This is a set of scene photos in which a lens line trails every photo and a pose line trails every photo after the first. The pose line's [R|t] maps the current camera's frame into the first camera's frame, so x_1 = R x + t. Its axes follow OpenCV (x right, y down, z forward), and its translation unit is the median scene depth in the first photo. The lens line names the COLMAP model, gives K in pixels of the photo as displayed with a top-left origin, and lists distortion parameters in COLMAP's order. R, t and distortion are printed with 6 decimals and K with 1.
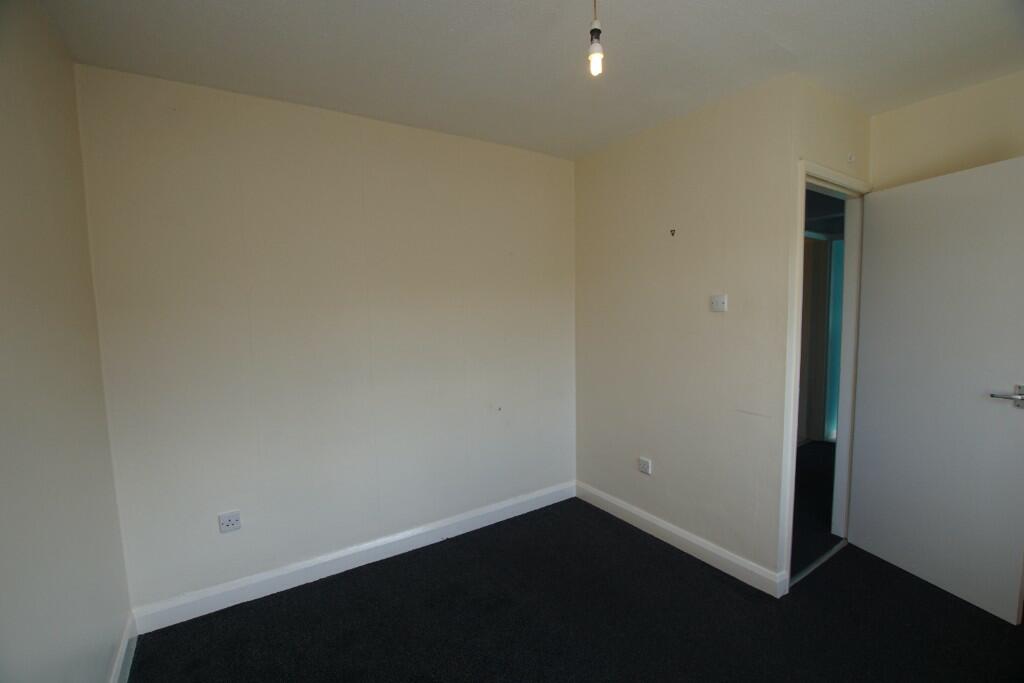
lens RADIAL K [[451.3, 0, 512.0], [0, 451.3, 341.5], [0, 0, 1]] dist [-0.000028, 0.000063]
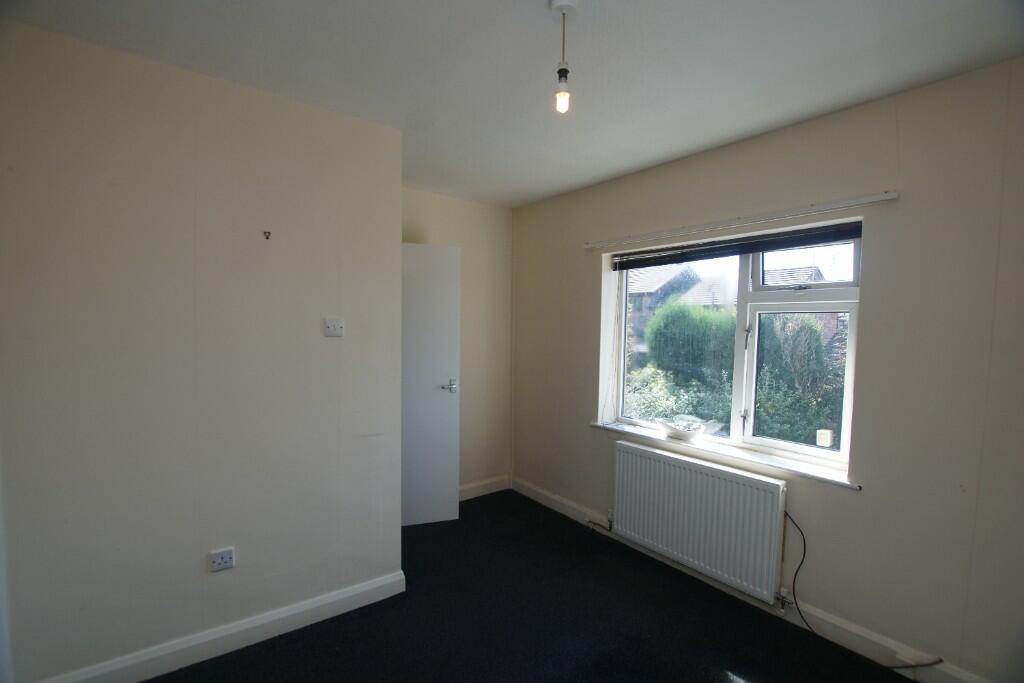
lens RADIAL K [[451.3, 0, 512.0], [0, 451.3, 341.5], [0, 0, 1]] dist [-0.000028, 0.000063]
pose [[-0.039952, -0.017735, 0.999044, -0.489501], [0.055149, 0.998279, 0.019927, -0.055050], [-0.997679, 0.055892, -0.038905, 0.682751]]
